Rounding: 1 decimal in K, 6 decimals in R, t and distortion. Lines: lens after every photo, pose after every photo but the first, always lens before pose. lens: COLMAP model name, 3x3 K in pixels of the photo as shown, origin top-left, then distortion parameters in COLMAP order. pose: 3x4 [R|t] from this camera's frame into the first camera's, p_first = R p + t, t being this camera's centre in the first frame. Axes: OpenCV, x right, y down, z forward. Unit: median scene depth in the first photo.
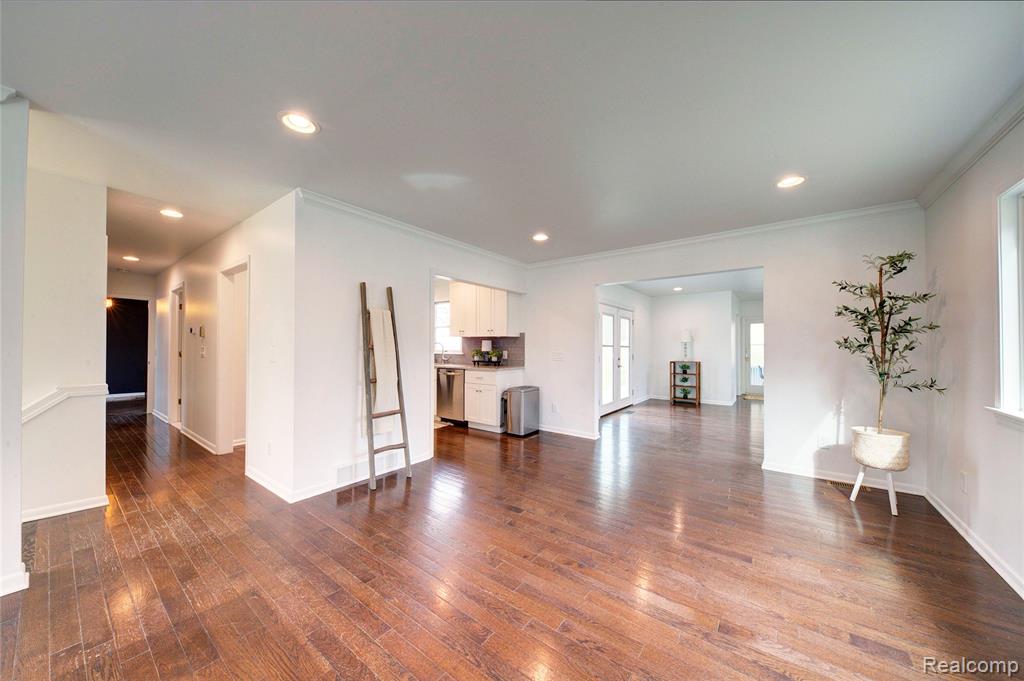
lens RADIAL K [[355.8, 0, 509.3], [0, 355.8, 342.4], [0, 0, 1]] dist [0.001582, -0.002054]
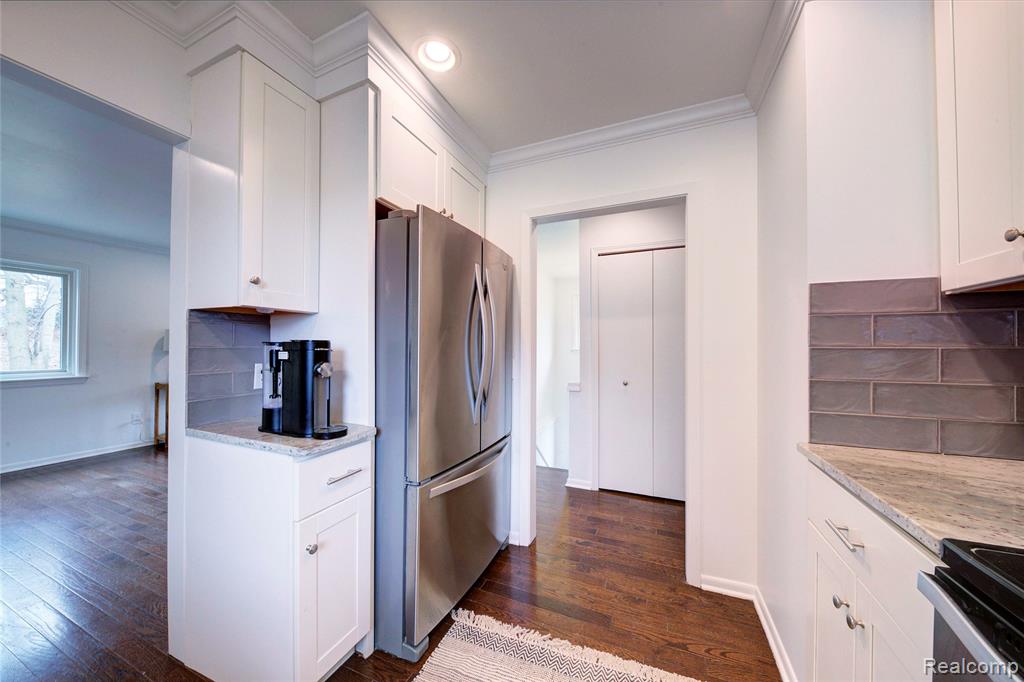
lens RADIAL K [[355.8, 0, 518.3], [0, 355.8, 343.5], [0, 0, 1]] dist [0.001582, -0.002054]
pose [[-0.969662, -0.015413, -0.243962, -0.997052], [-0.009758, 0.999655, -0.024371, 0.030427], [0.244254, -0.021251, -0.969478, 3.043182]]
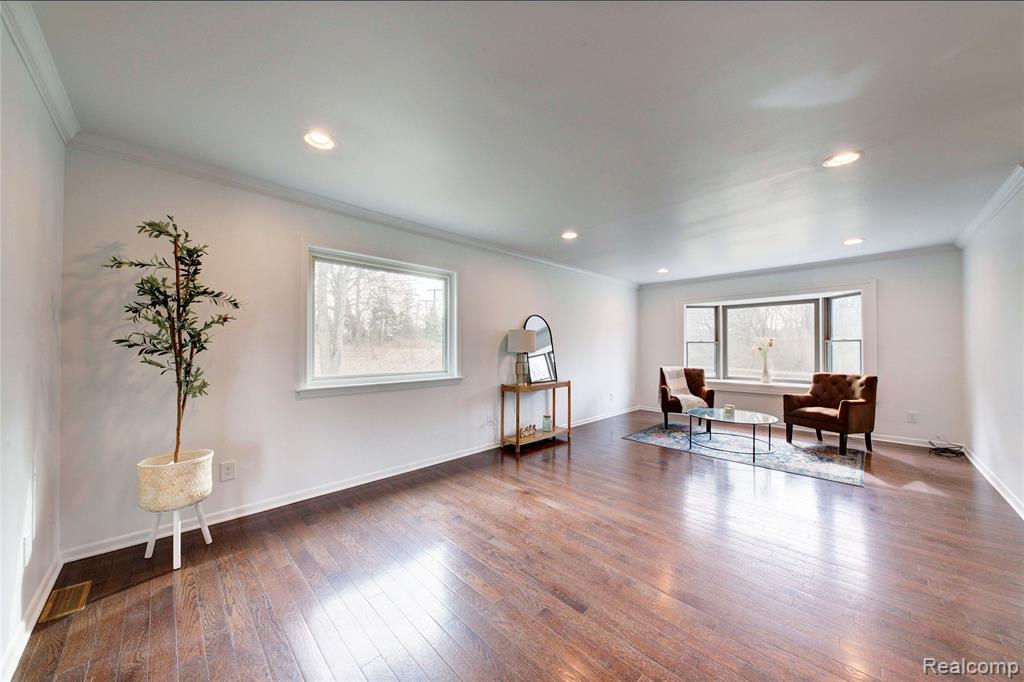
lens RADIAL K [[355.8, 0, 511.3], [0, 355.8, 342.4], [0, 0, 1]] dist [0.001582, -0.002054]
pose [[-0.989205, -0.004368, 0.146474, 0.343732], [-0.006176, 0.999910, -0.011892, 0.012672], [-0.146409, -0.012669, -0.989143, 2.458795]]
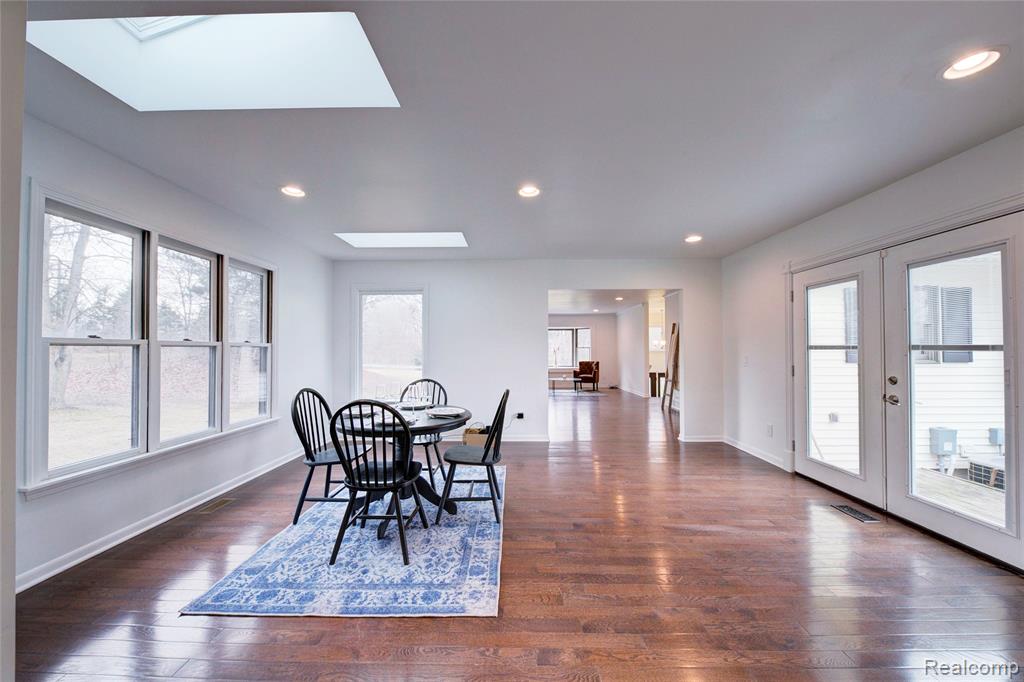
lens RADIAL K [[365.6, 0, 515.0], [0, 365.6, 342.3], [0, 0, 1]] dist [-0.003010, -0.000180]
pose [[-0.796823, -0.021289, -0.603838, 3.156342], [-0.007770, 0.999657, -0.024991, 0.030096], [0.604163, -0.015222, -0.796715, 3.882375]]
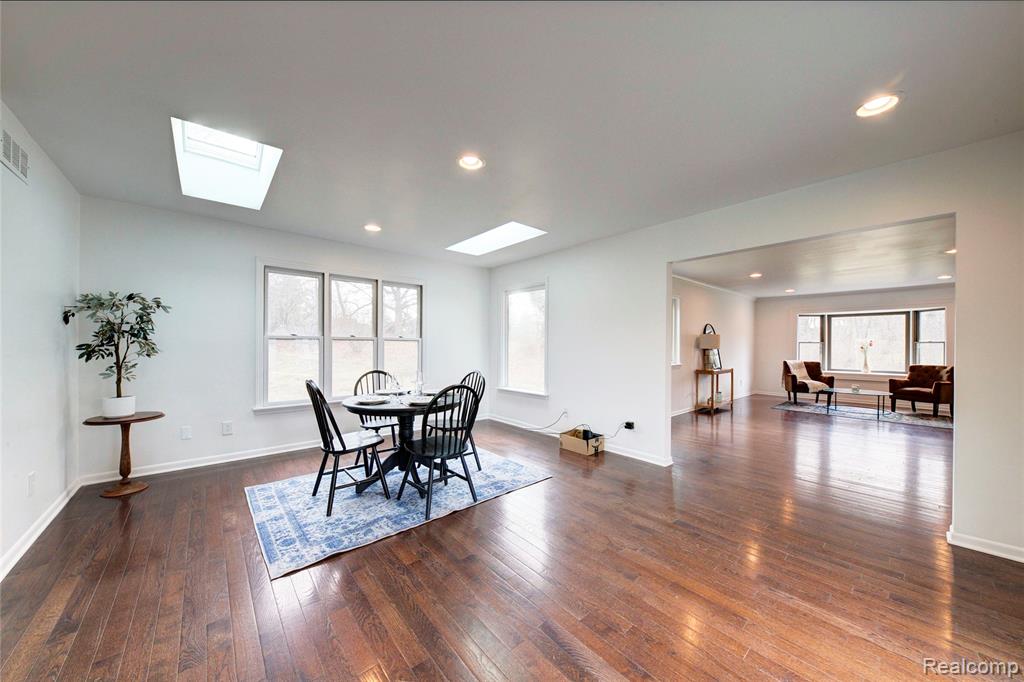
lens RADIAL K [[355.8, 0, 522.9], [0, 355.8, 341.9], [0, 0, 1]] dist [0.001582, -0.002054]
pose [[-0.980593, -0.012969, 0.195625, 1.737716], [-0.014148, 0.999889, -0.004630, 0.026049], [-0.195543, -0.007307, -0.980668, 3.956031]]
